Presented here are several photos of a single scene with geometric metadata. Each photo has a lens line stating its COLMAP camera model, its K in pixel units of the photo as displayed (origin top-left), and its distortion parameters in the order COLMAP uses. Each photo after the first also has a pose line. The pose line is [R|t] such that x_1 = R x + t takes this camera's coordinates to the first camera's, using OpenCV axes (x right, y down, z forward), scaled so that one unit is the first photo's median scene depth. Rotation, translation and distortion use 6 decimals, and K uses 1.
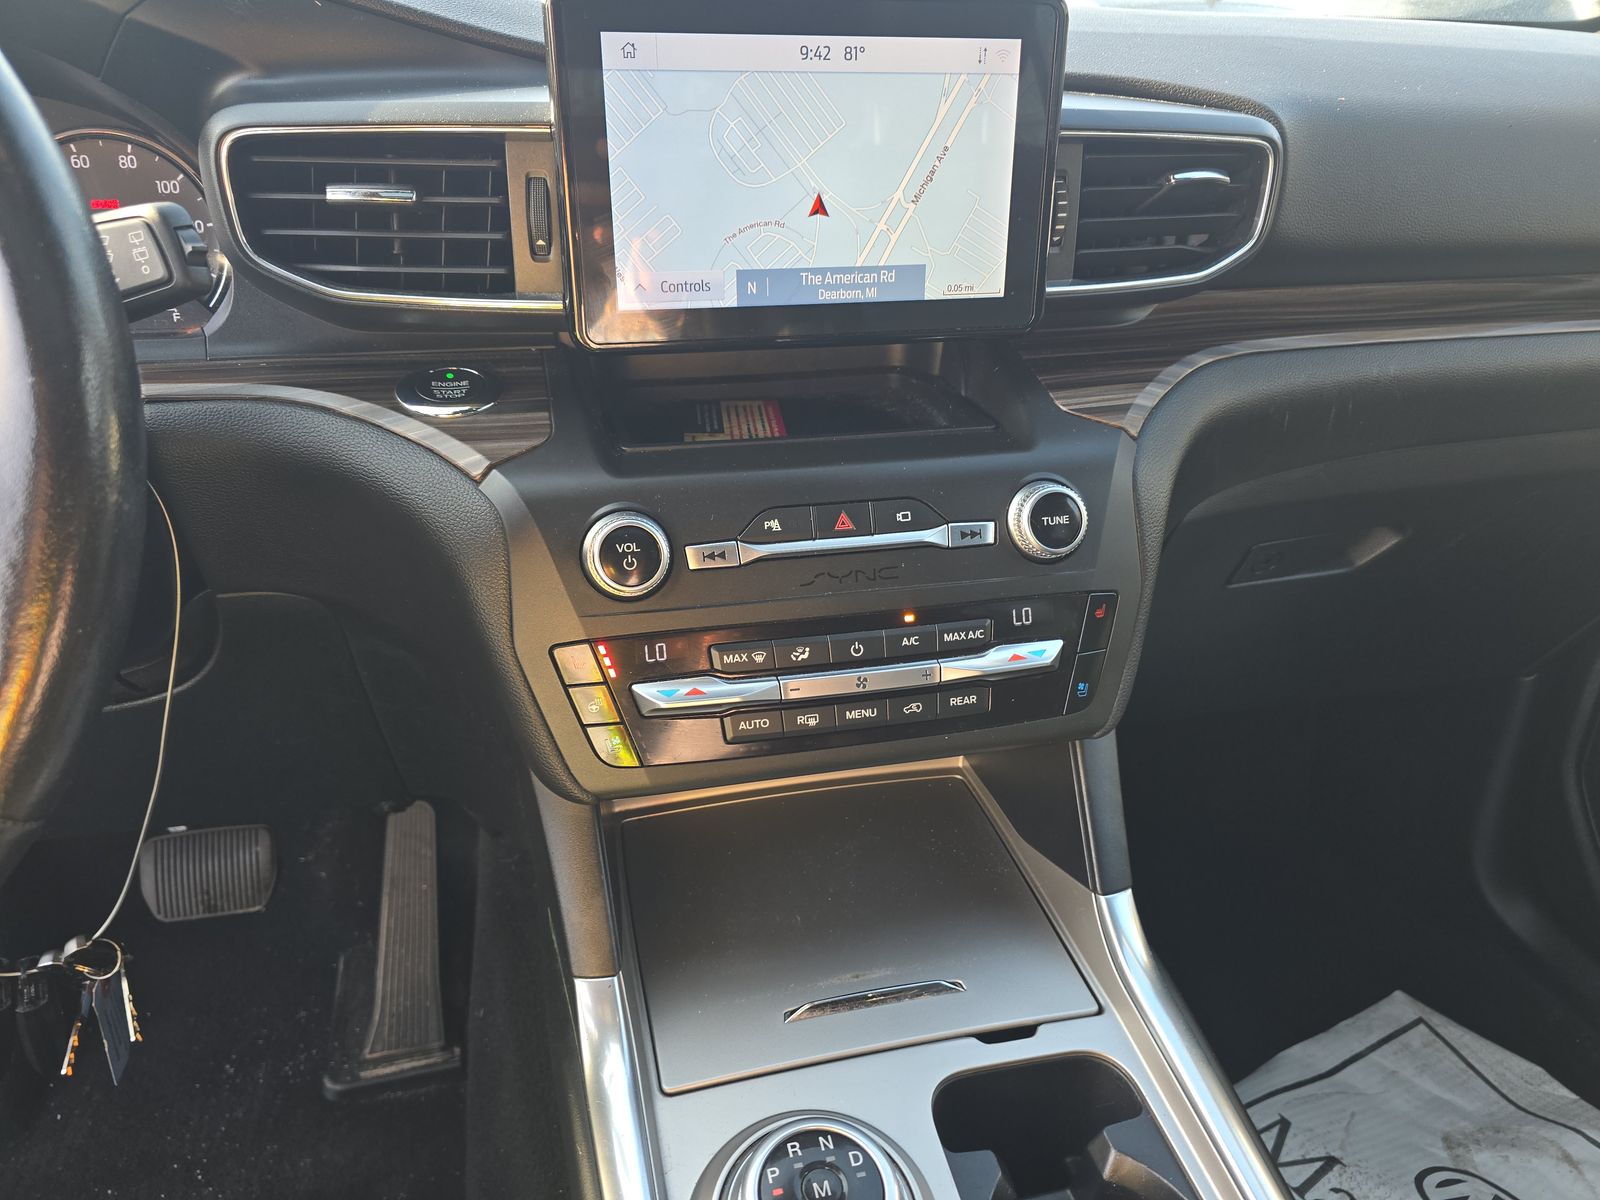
lens RADIAL K [[1080.1, 0, 797.8], [0, 1080.1, 617.3], [0, 0, 1]] dist [0.032571, -0.027576]
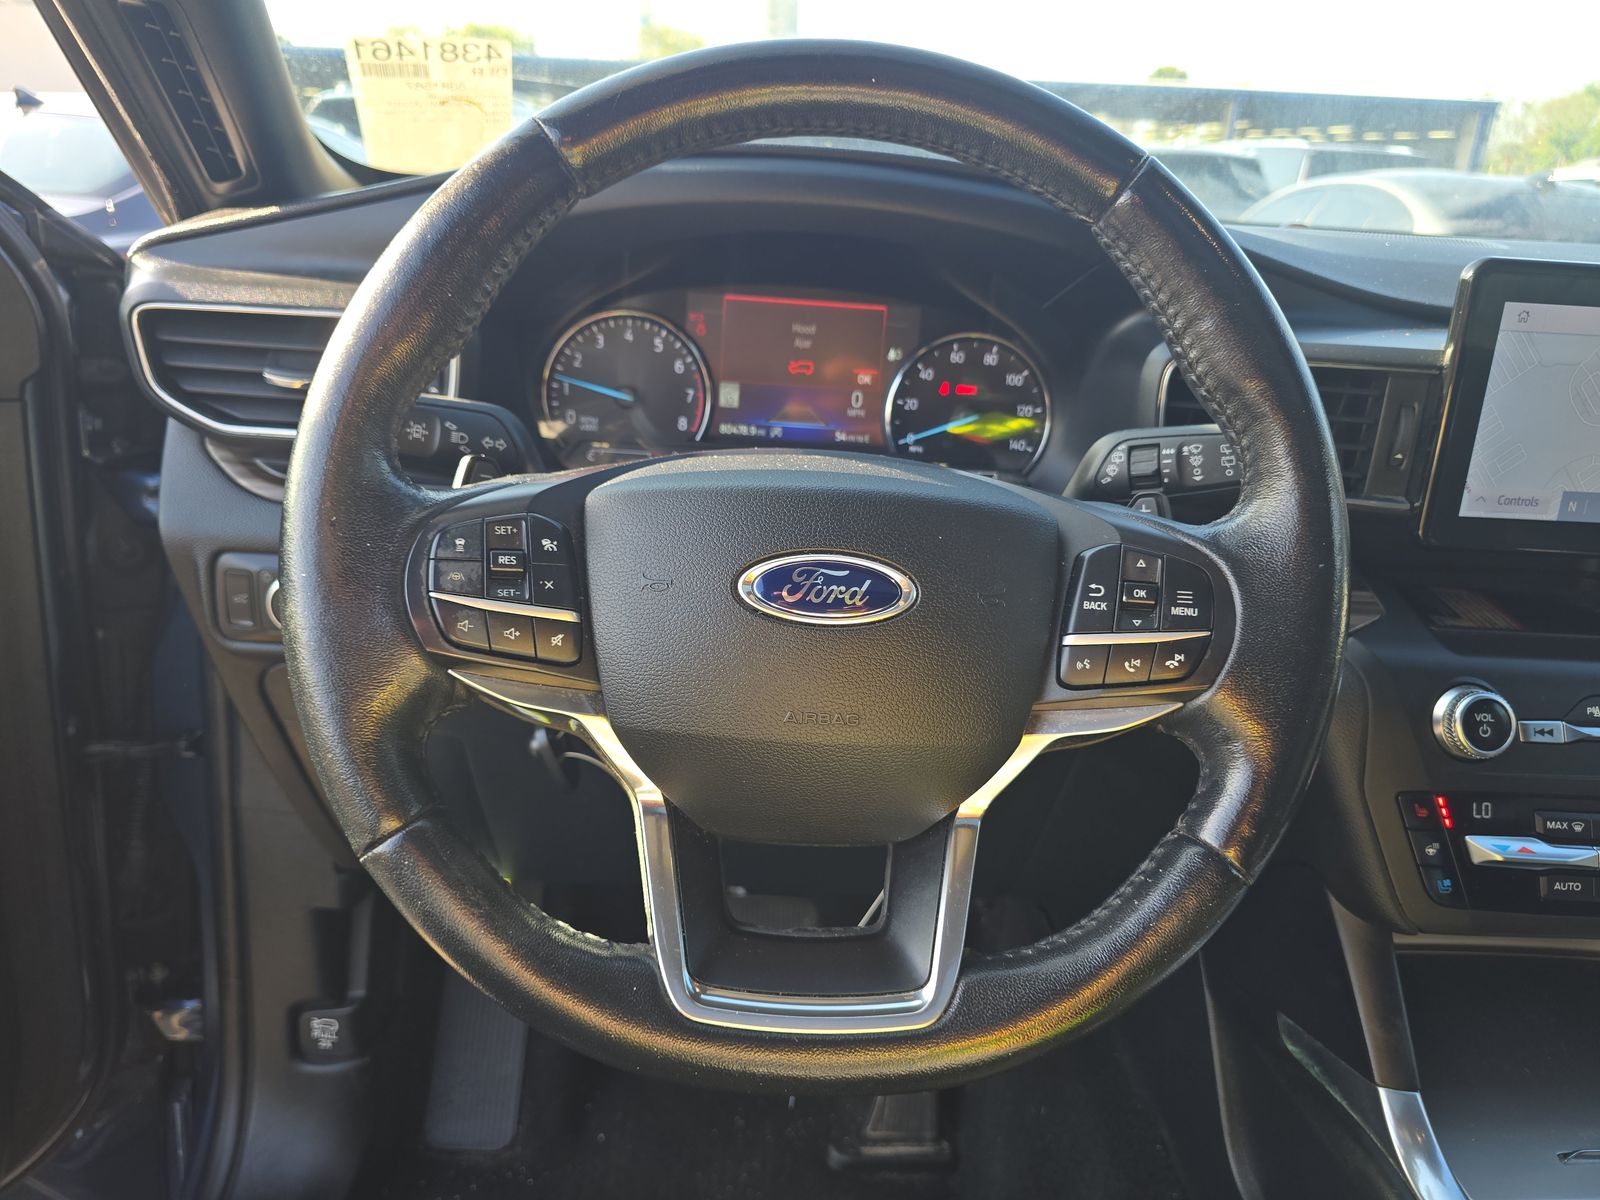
lens RADIAL K [[1080.1, 0, 797.8], [0, 1080.1, 617.3], [0, 0, 1]] dist [0.032571, -0.027576]
pose [[0.977783, 0.110366, -0.178213, -0.645560], [-0.131738, 0.984835, -0.112893, 0.056484], [0.163051, 0.133863, 0.977494, -0.270911]]
